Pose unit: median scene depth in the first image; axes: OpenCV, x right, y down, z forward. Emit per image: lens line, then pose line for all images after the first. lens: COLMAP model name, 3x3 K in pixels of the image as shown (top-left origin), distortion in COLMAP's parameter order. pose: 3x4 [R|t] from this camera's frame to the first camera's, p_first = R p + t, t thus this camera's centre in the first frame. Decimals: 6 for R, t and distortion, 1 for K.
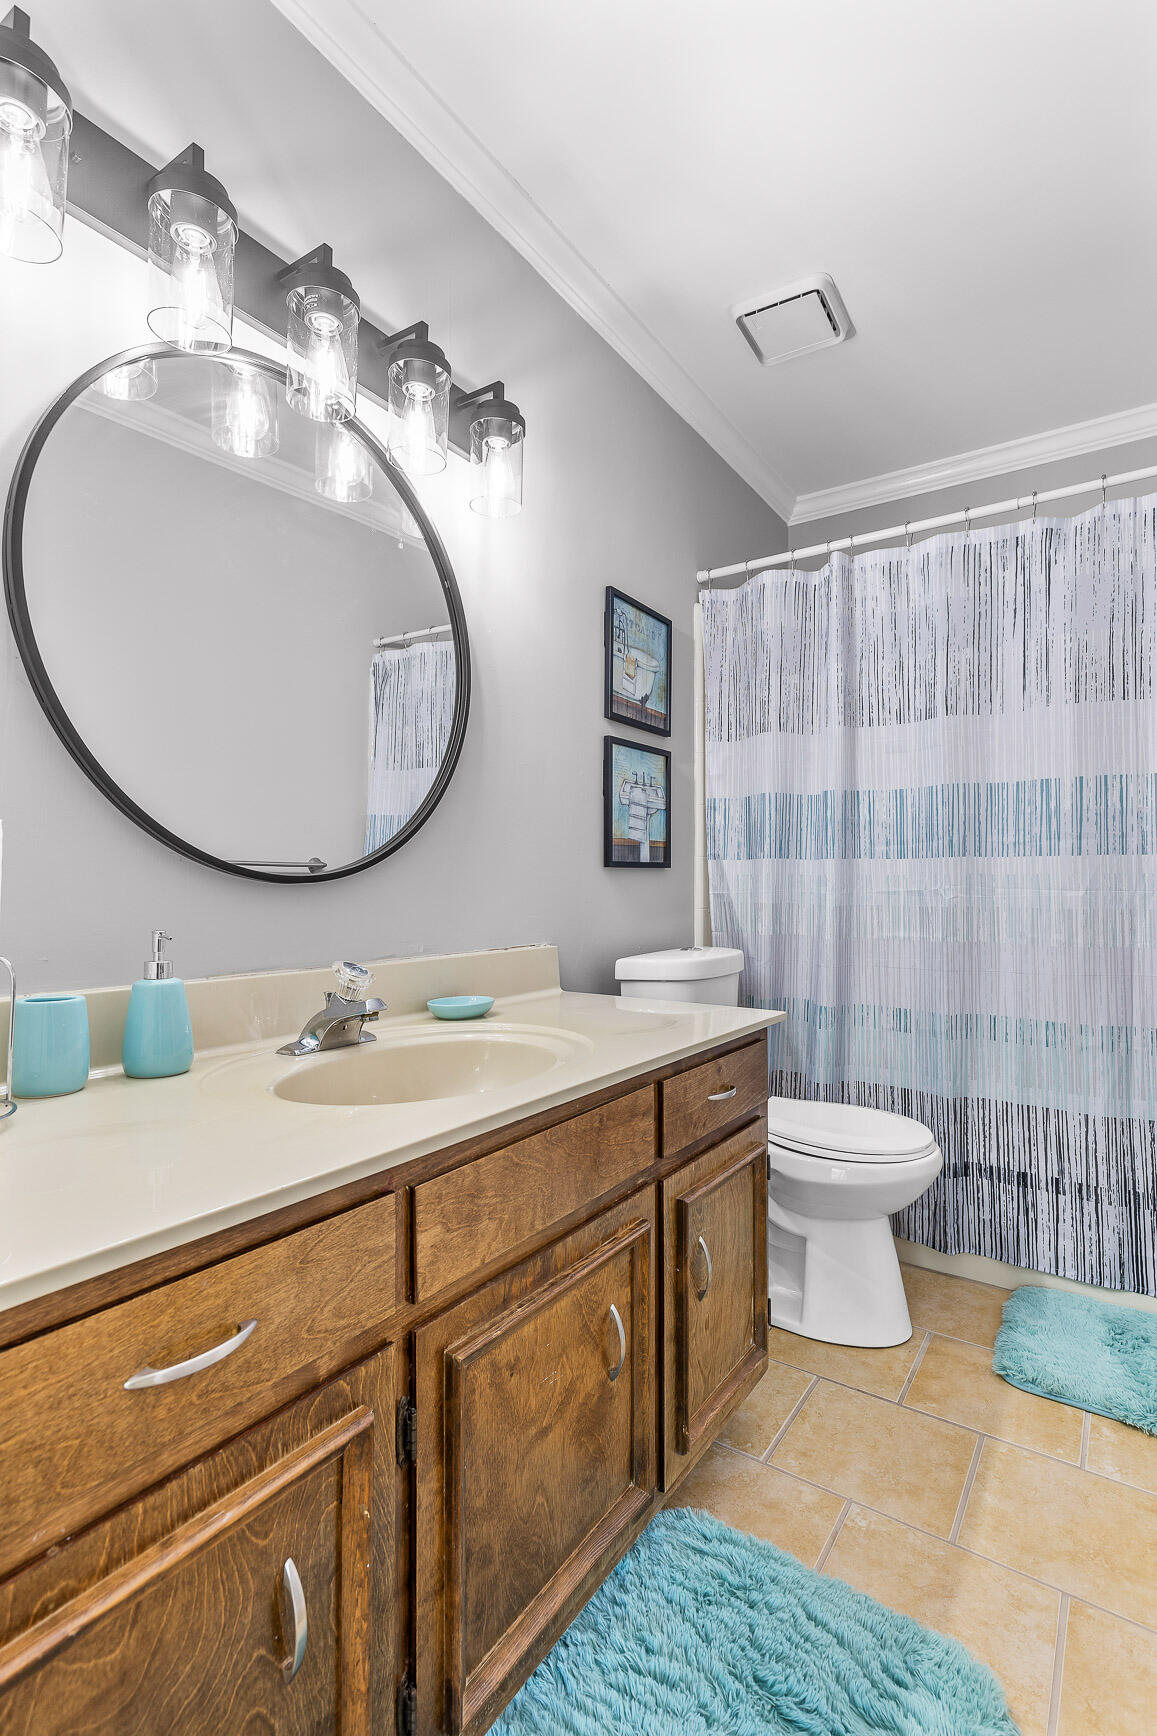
lens RADIAL K [[830.4, 0, 583.9], [0, 830.4, 869.3], [0, 0, 1]] dist [0.004960, 0.000467]
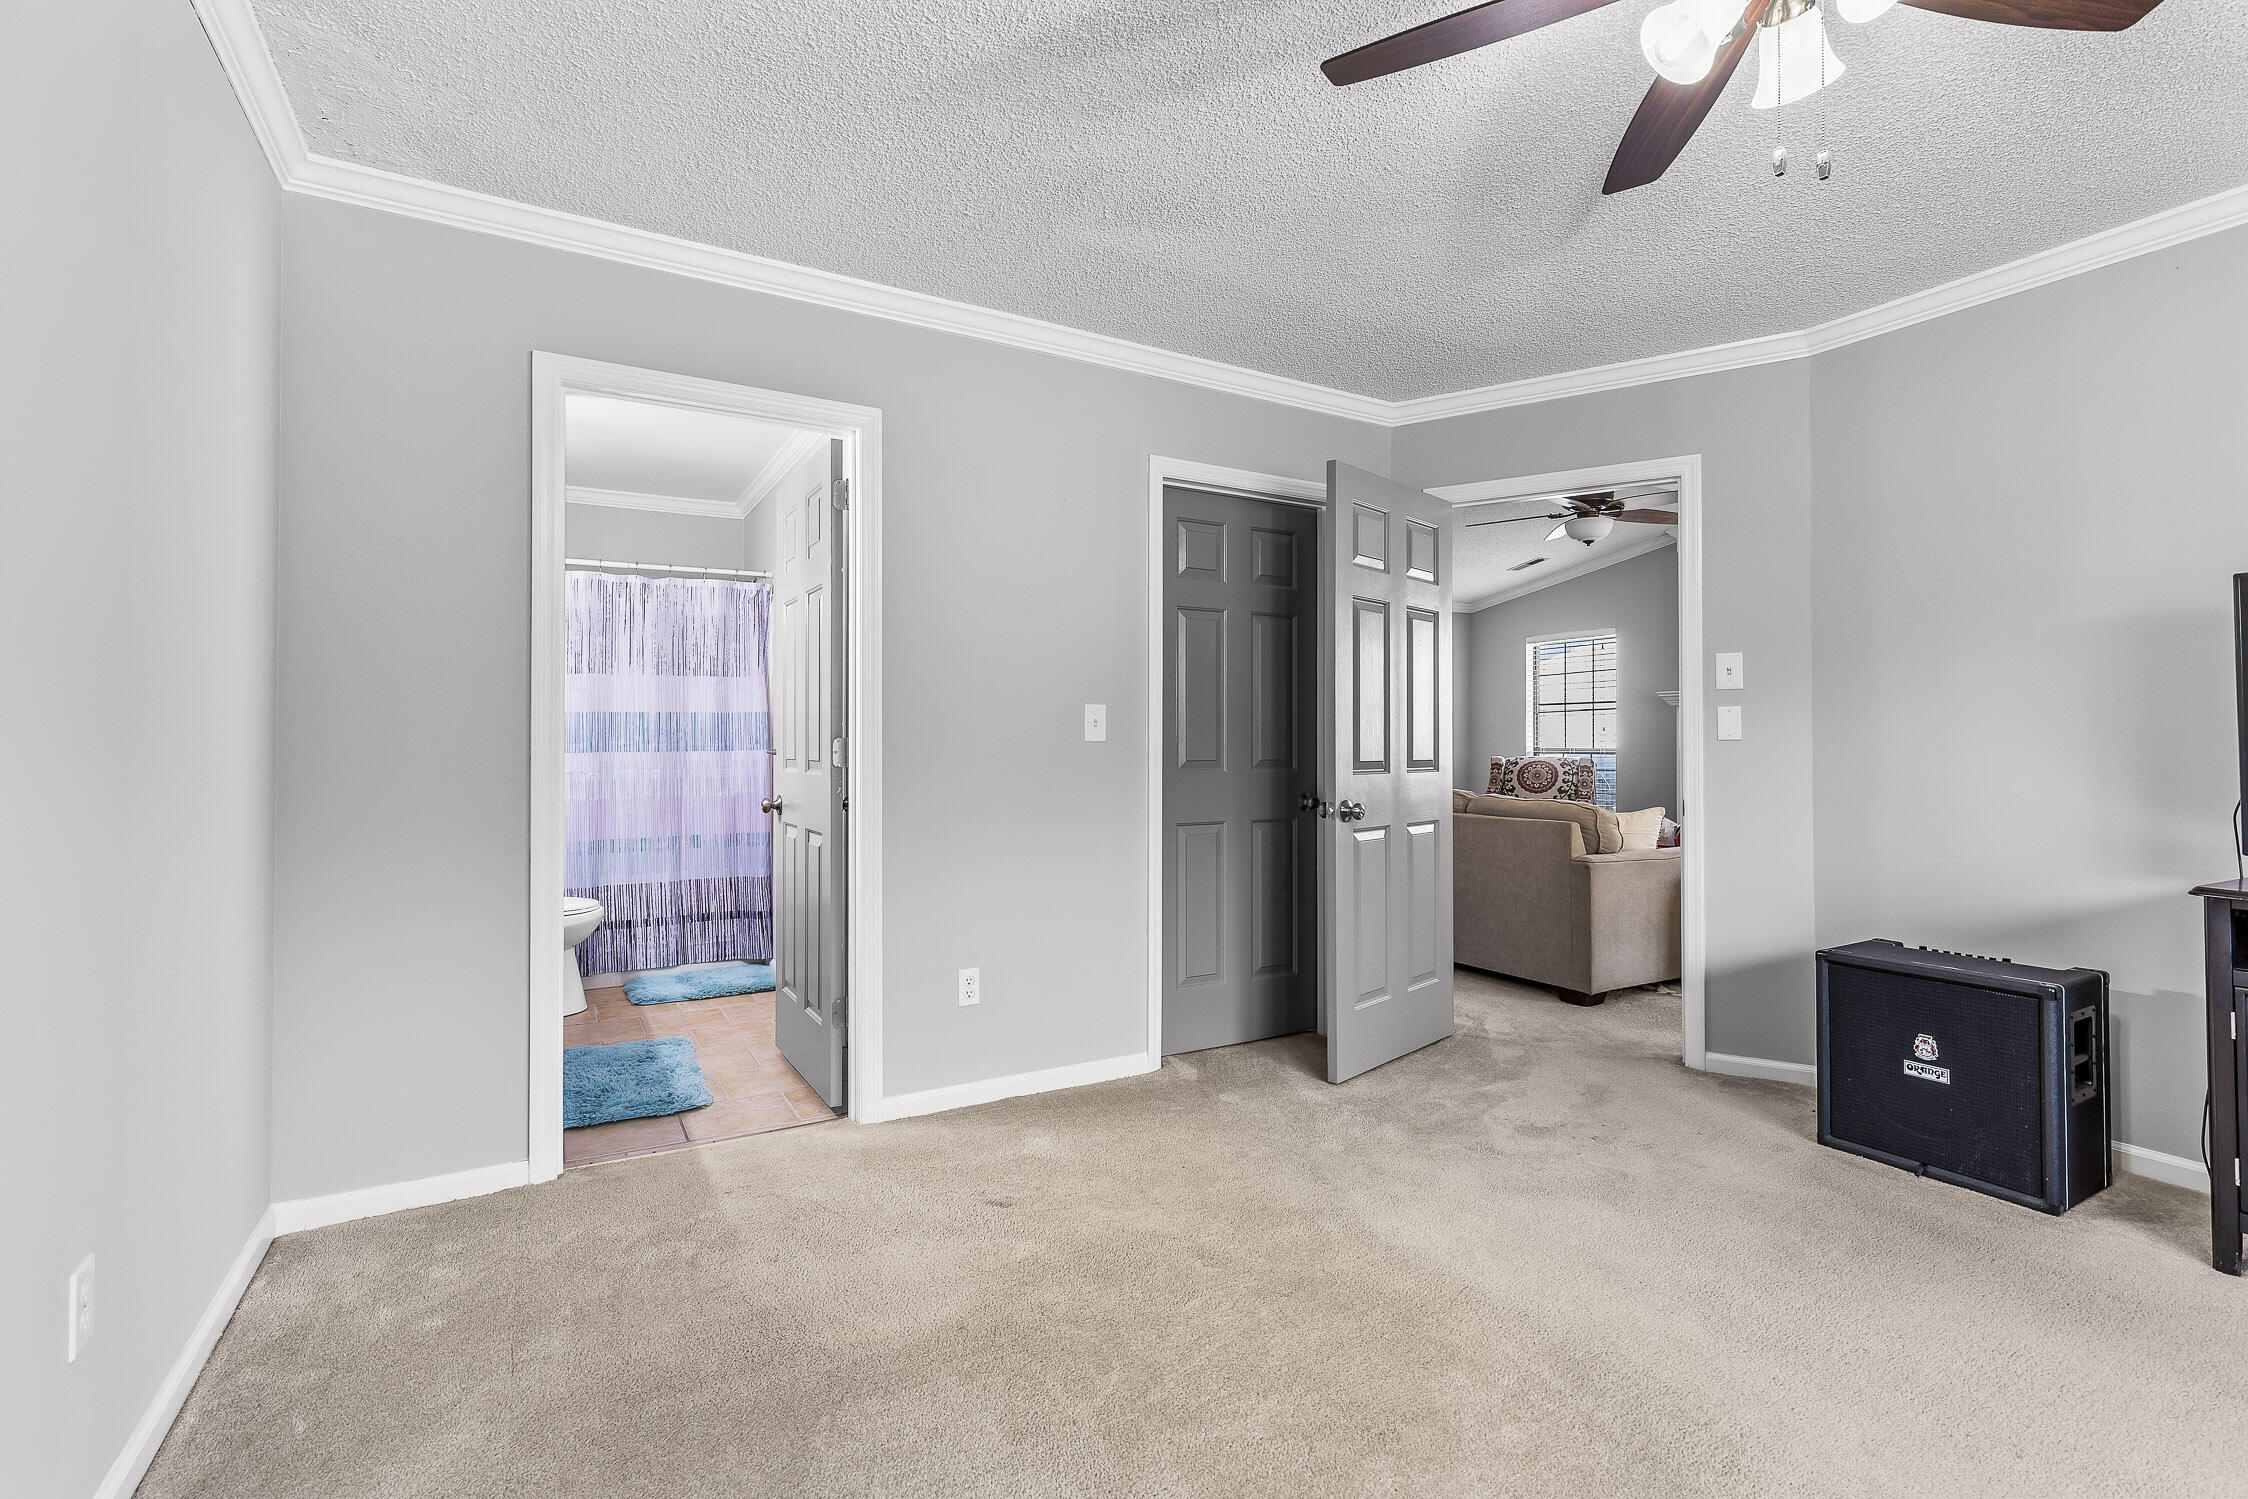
lens RADIAL K [[1018.8, 0, 1128.3], [0, 1018.8, 746.6], [0, 0, 1]] dist [-0.001235, 0.000257]
pose [[0.439730, -0.001869, 0.898128, -1.063979], [-0.001417, 0.999995, 0.002775, -0.037156], [-0.898129, -0.002493, 0.439726, -1.044900]]
